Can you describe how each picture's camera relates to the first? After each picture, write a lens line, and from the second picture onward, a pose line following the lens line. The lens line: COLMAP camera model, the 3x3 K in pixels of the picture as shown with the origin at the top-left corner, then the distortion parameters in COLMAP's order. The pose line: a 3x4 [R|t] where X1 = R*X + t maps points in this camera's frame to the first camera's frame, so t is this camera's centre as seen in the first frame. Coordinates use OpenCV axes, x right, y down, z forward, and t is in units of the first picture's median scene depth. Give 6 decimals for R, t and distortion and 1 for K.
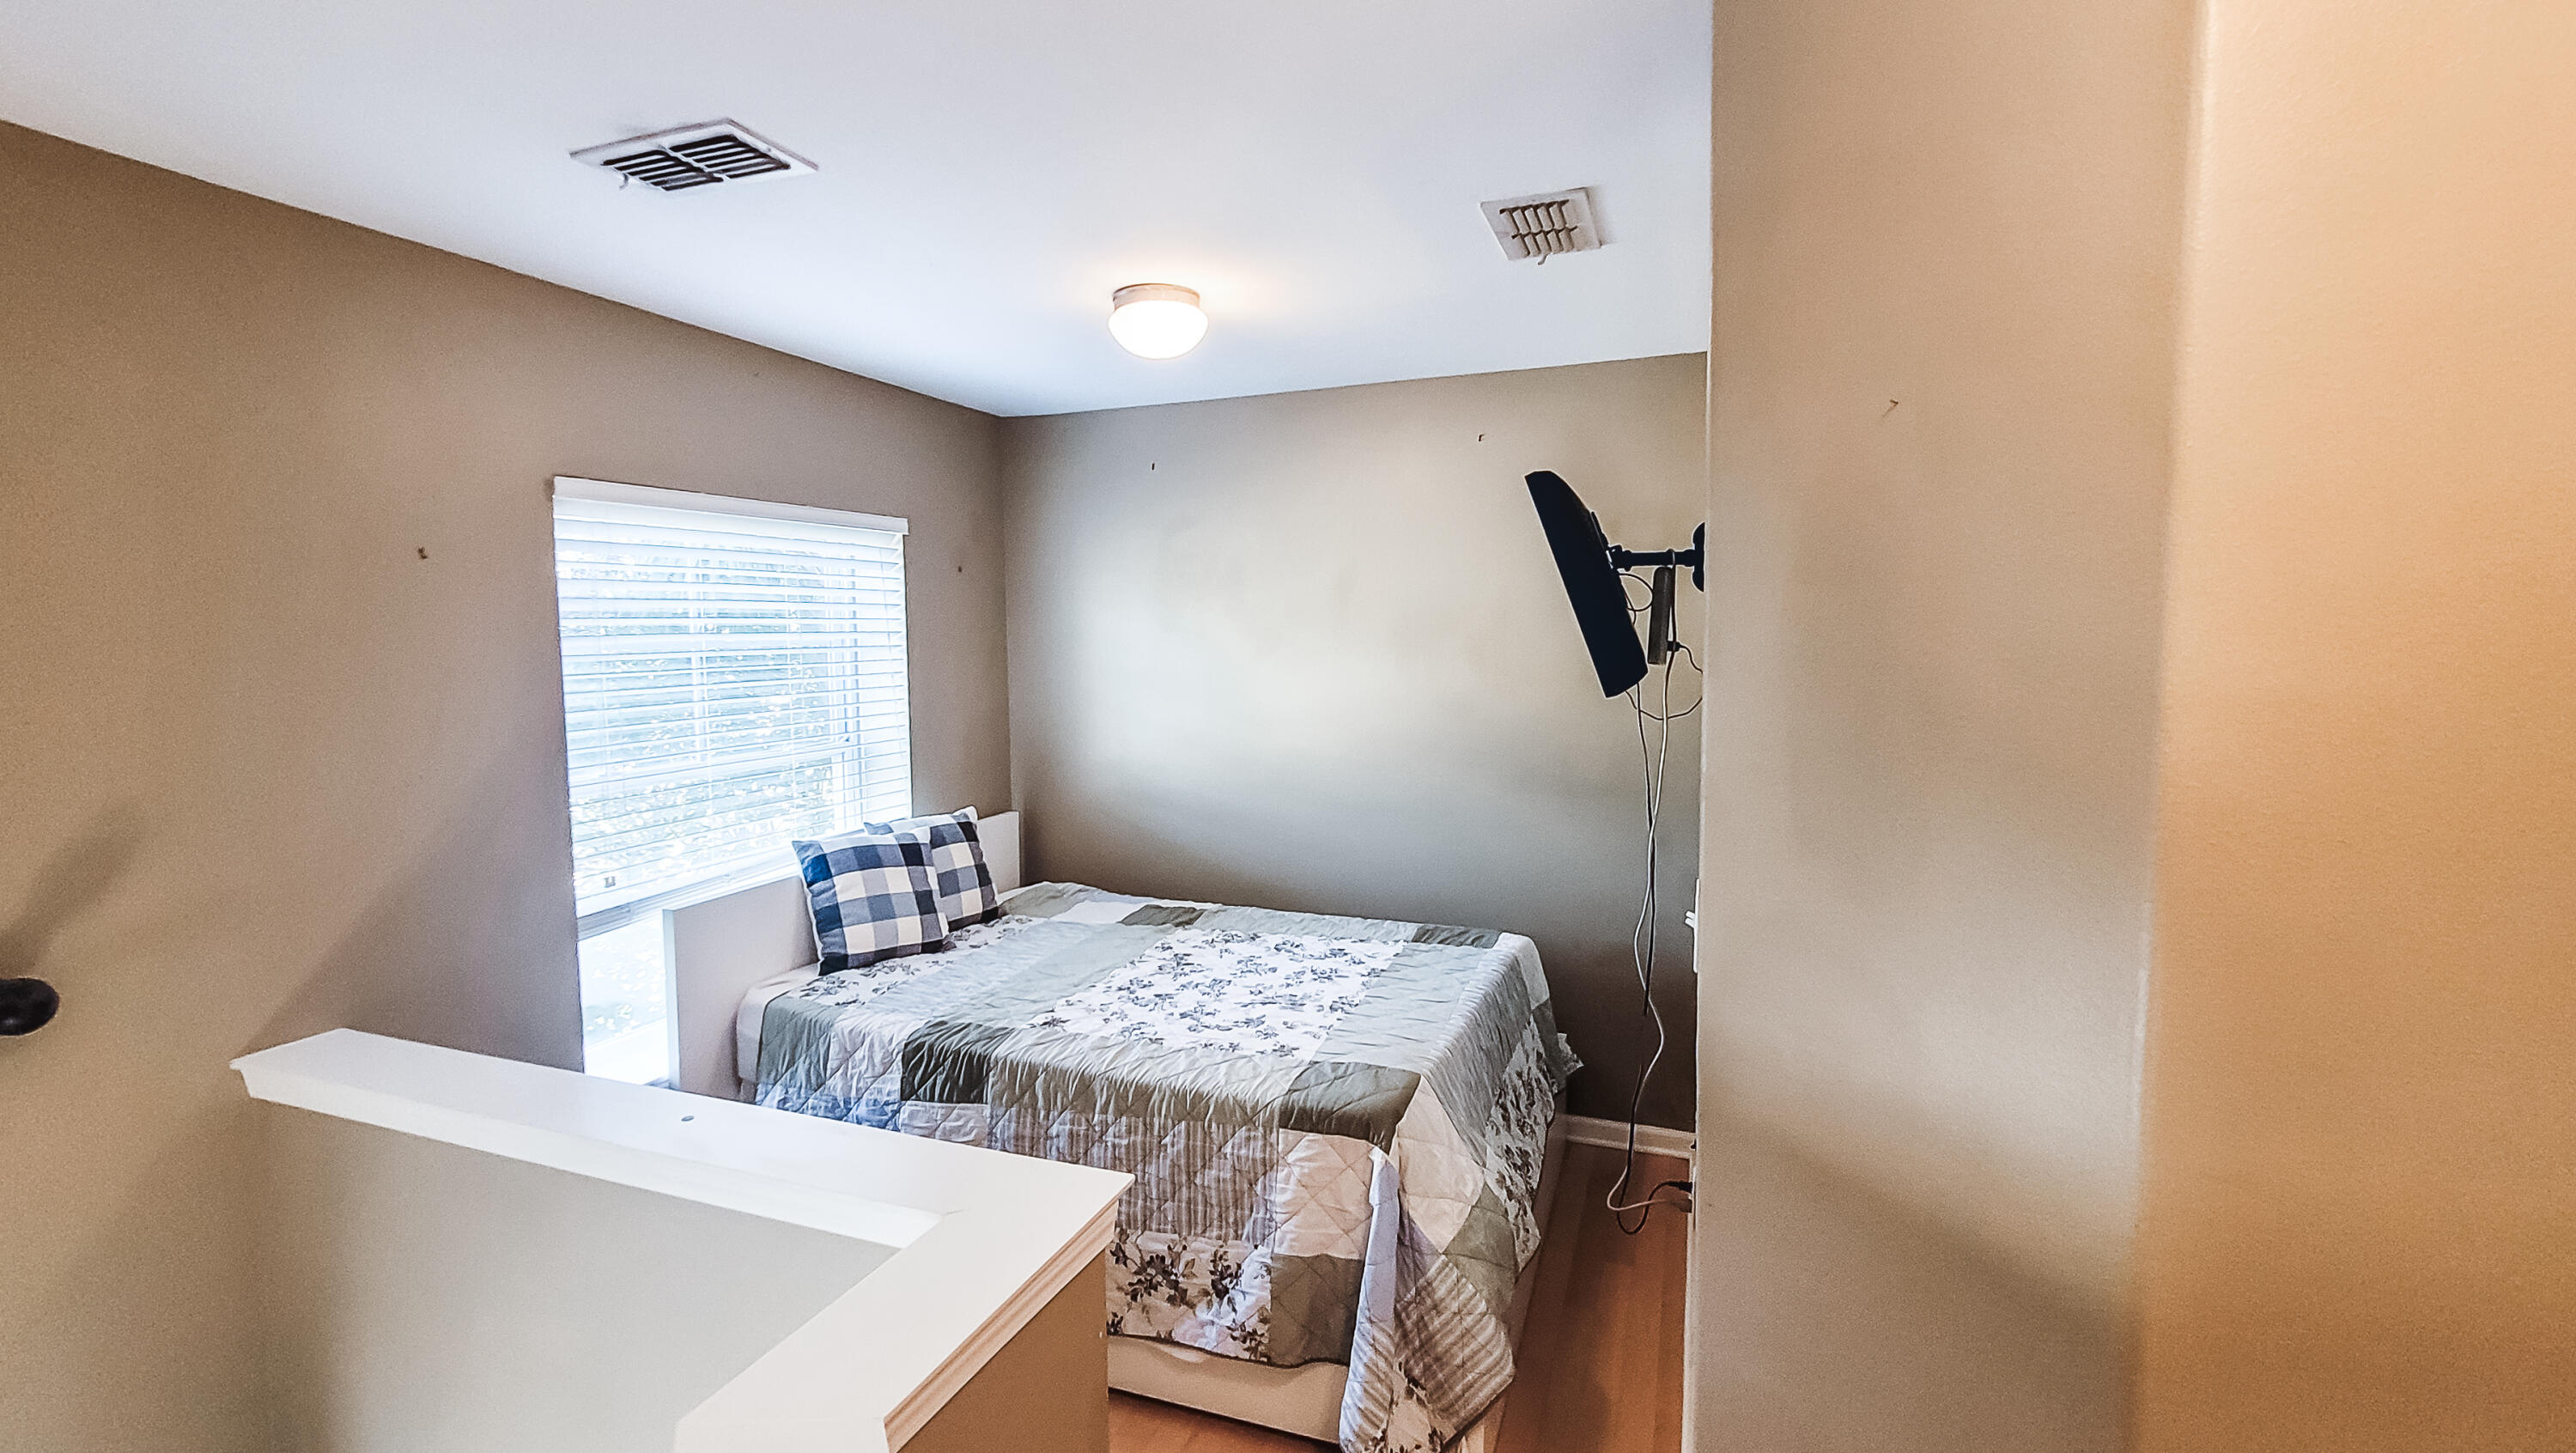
lens RADIAL K [[1059.5, 0, 1288.0], [0, 1059.5, 726.5], [0, 0, 1]] dist [-0.000076, 0.000258]
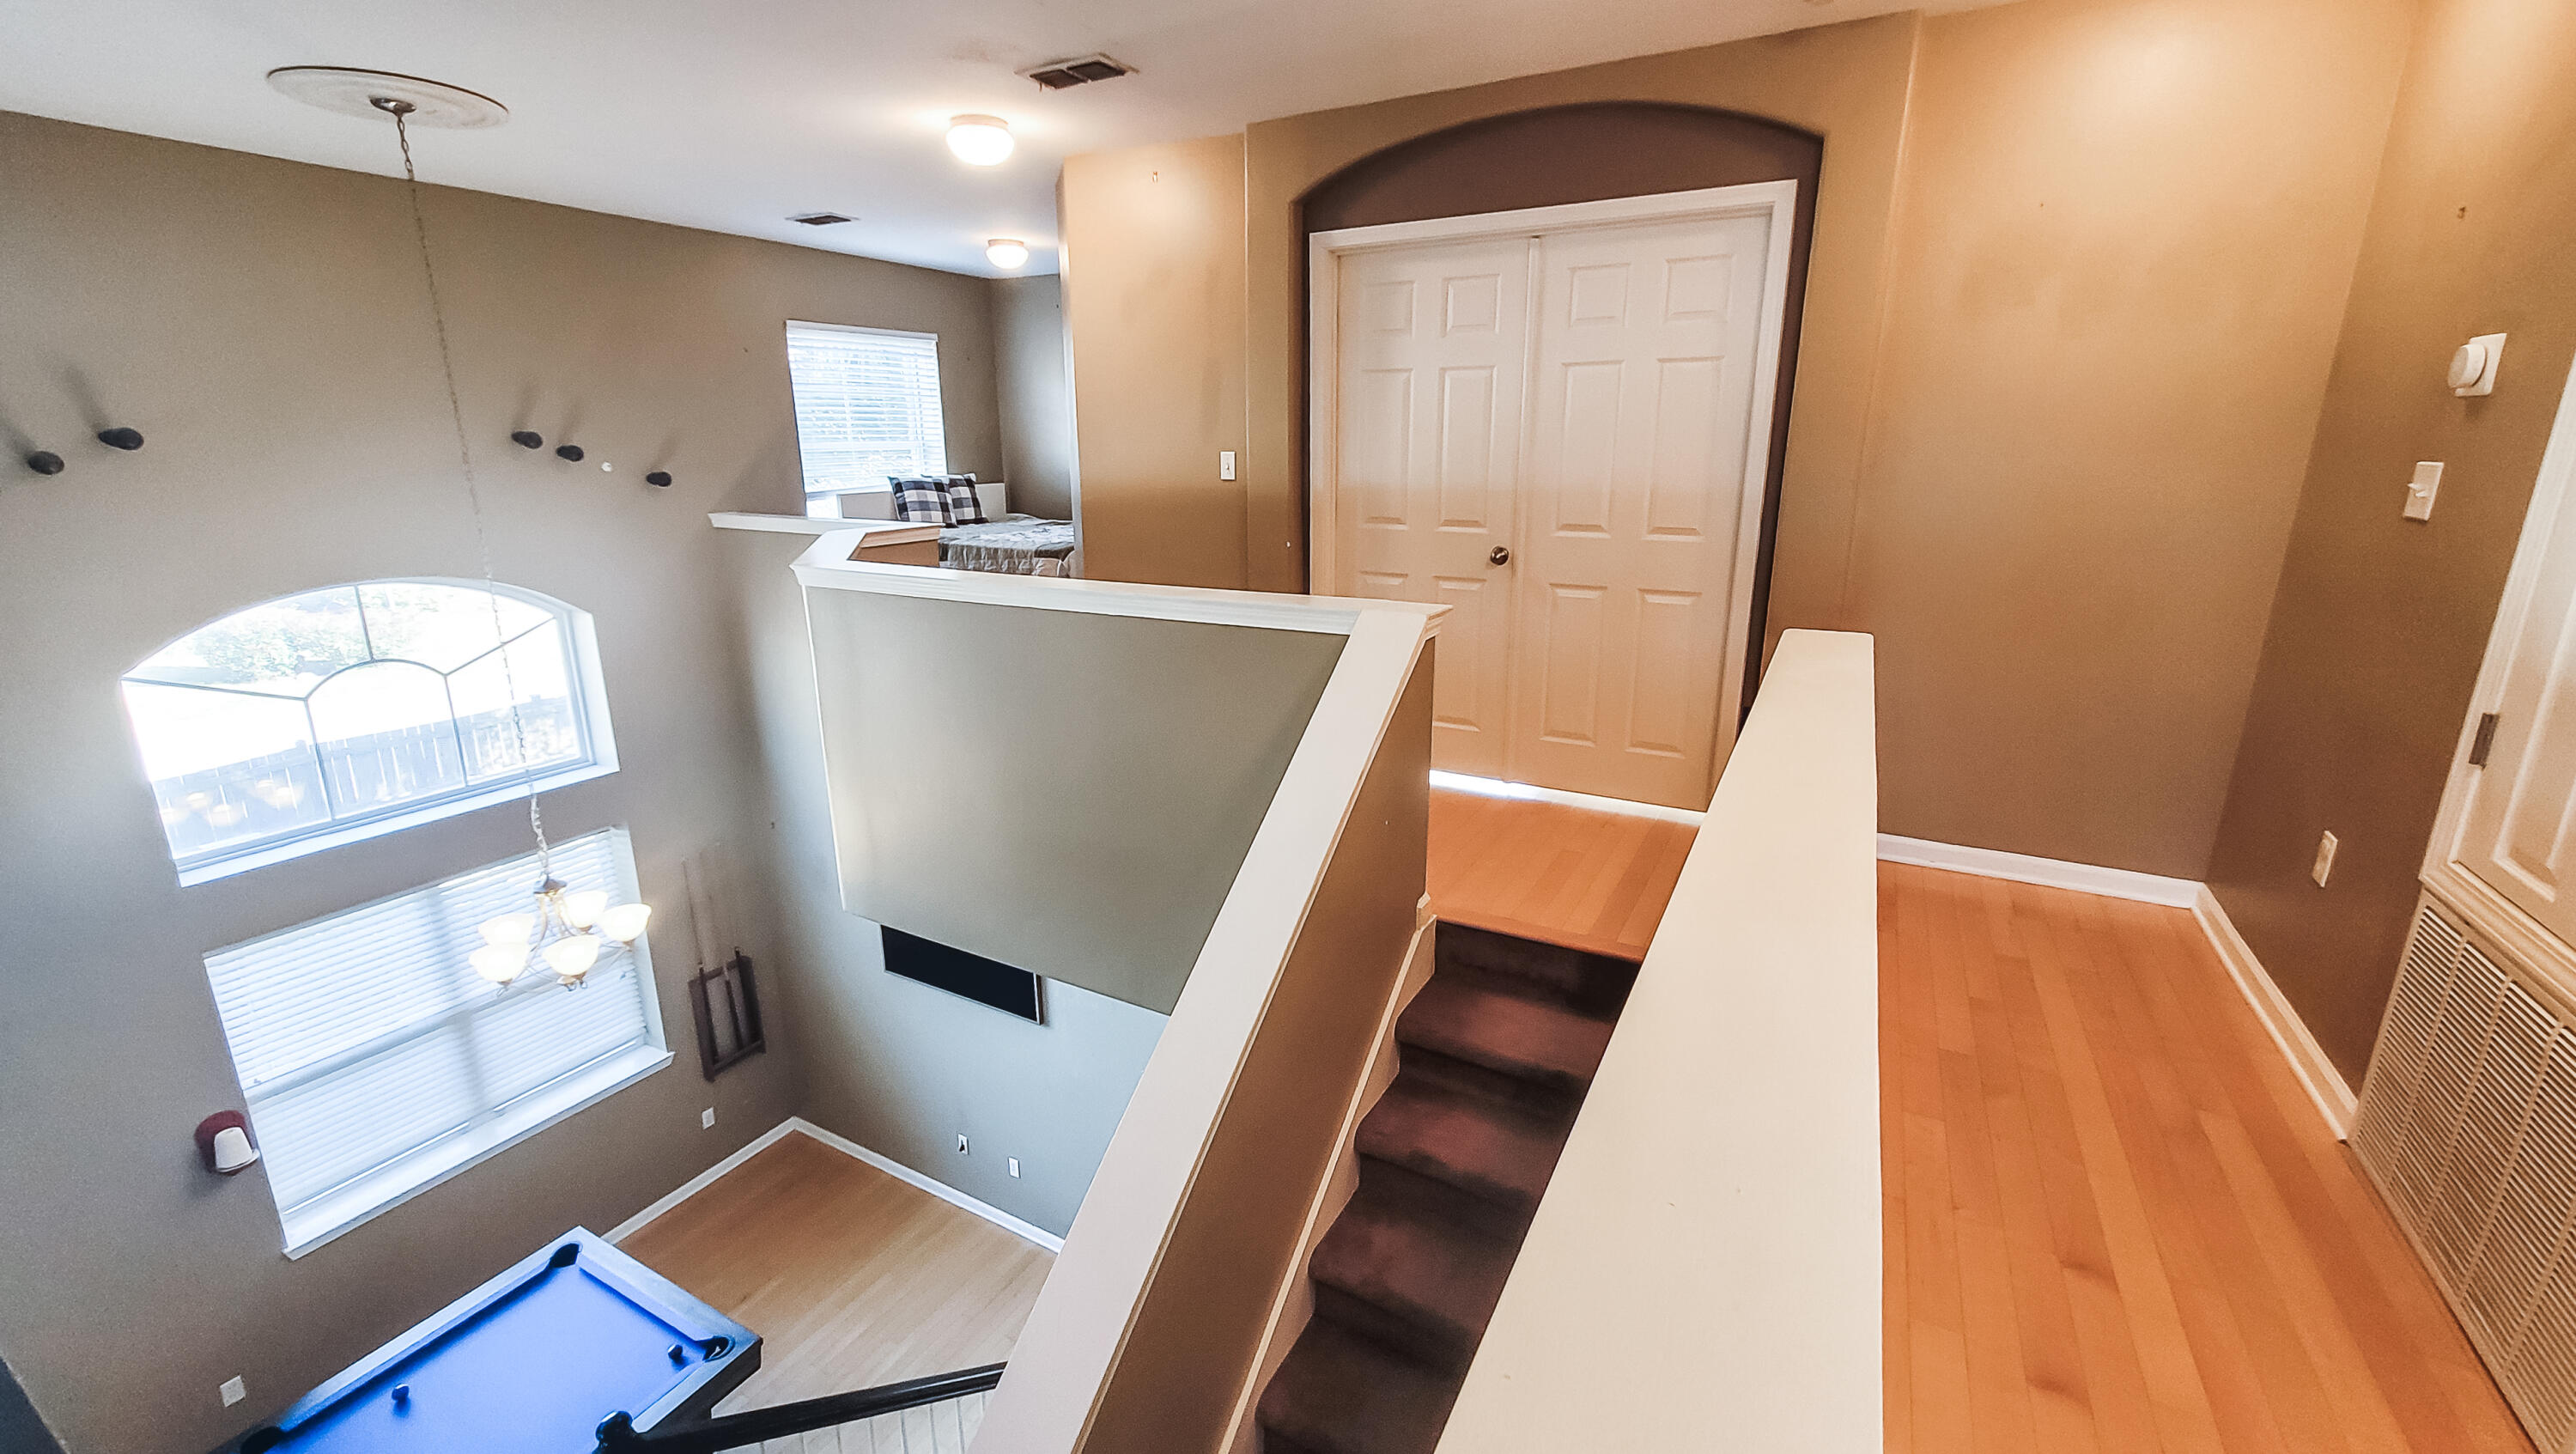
lens RADIAL K [[1018.8, 0, 1318.0], [0, 1018.8, 703.7], [0, 0, 1]] dist [0.009906, -0.000148]
pose [[0.990828, 0.042475, -0.128279, 0.778355], [-0.020543, 0.985627, 0.167680, 0.198121], [0.133558, -0.163507, 0.977460, -1.158287]]
